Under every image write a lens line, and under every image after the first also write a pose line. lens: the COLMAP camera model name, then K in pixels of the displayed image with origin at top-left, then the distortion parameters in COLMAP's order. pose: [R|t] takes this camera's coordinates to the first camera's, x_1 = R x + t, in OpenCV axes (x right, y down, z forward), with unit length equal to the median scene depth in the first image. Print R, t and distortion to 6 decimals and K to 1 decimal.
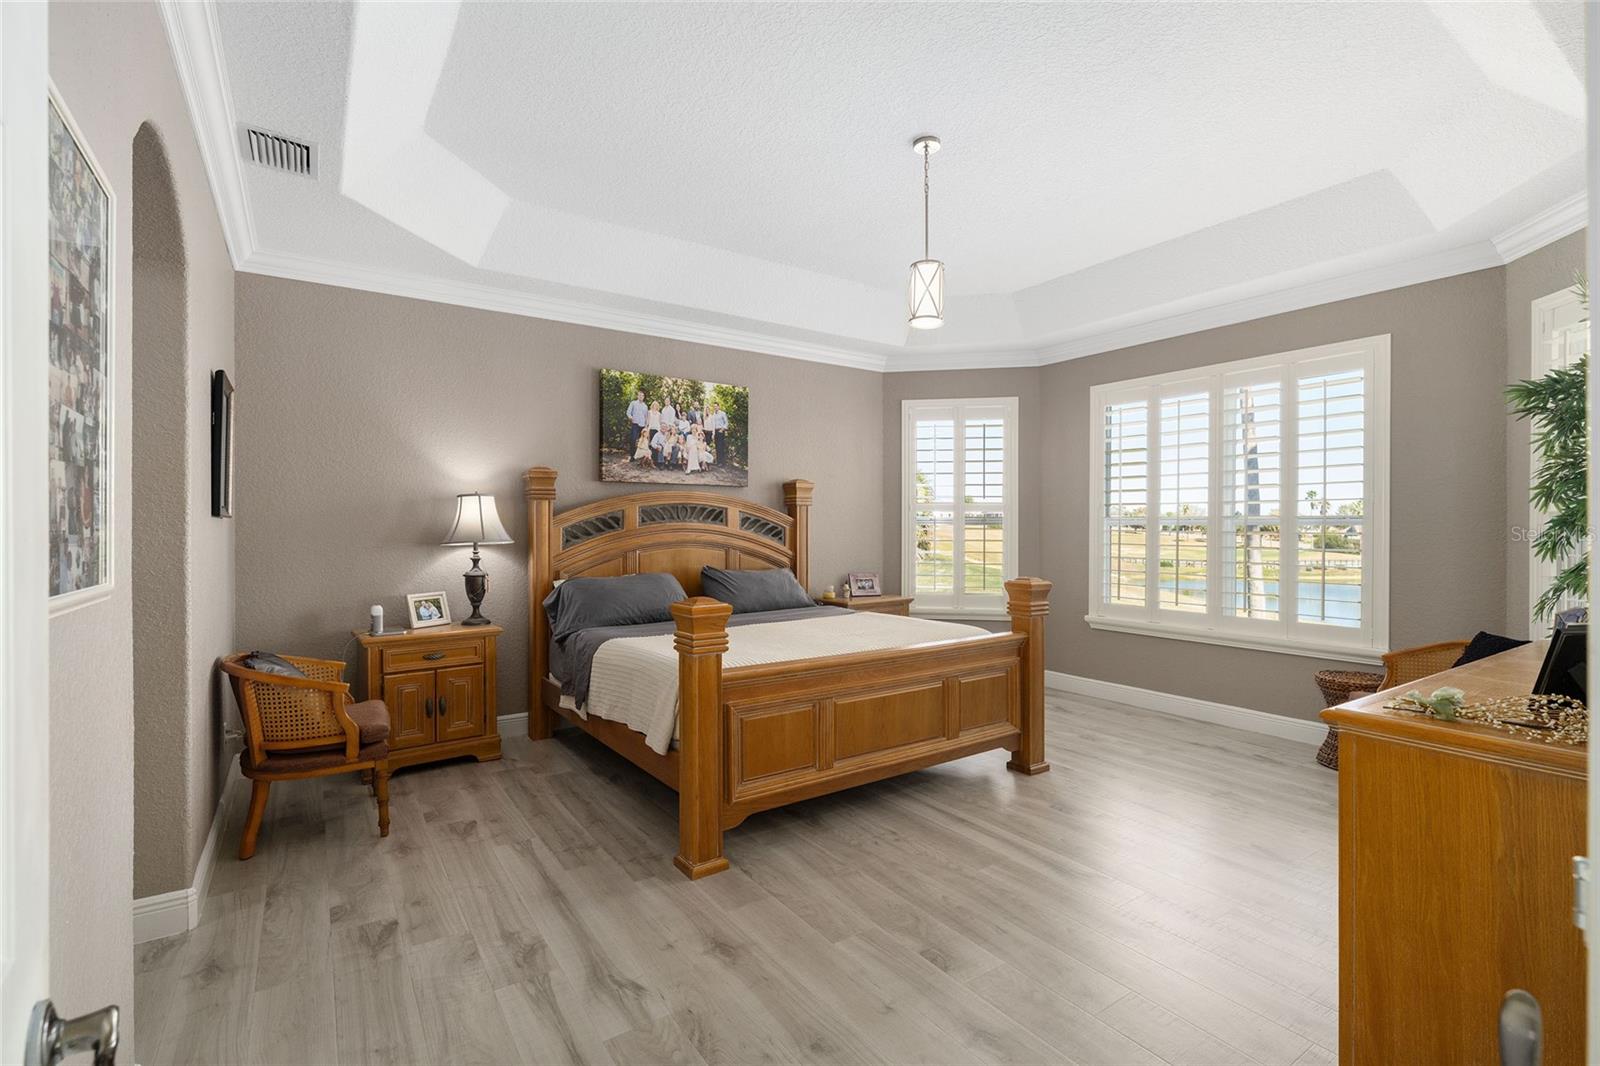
lens RADIAL K [[712.5, 0, 795.1], [0, 712.5, 529.0], [0, 0, 1]] dist [-0.002745, -0.000281]
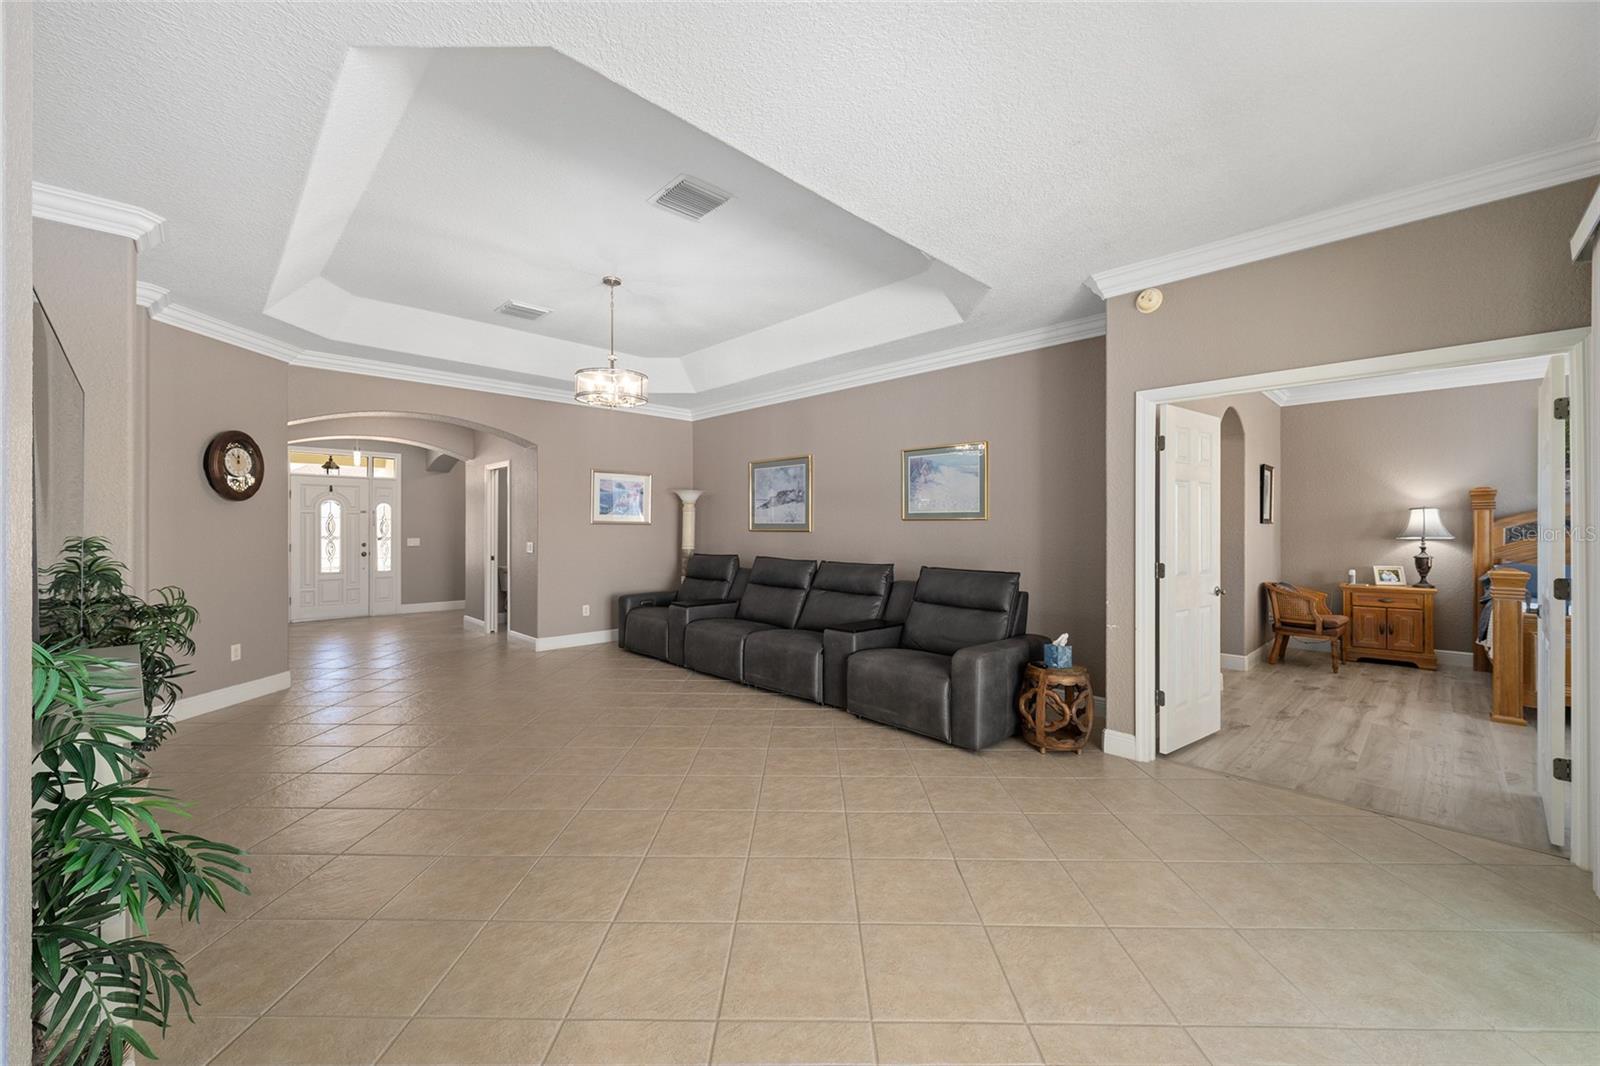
lens RADIAL K [[627.2, 0, 800.2], [0, 627.2, 530.3], [0, 0, 1]] dist [0.001690, 0.000235]
pose [[0.163319, 0.002905, -0.986569, 0.757609], [-0.005480, 0.999983, 0.002037, 0.007715], [0.986558, 0.005074, 0.163332, -0.661599]]
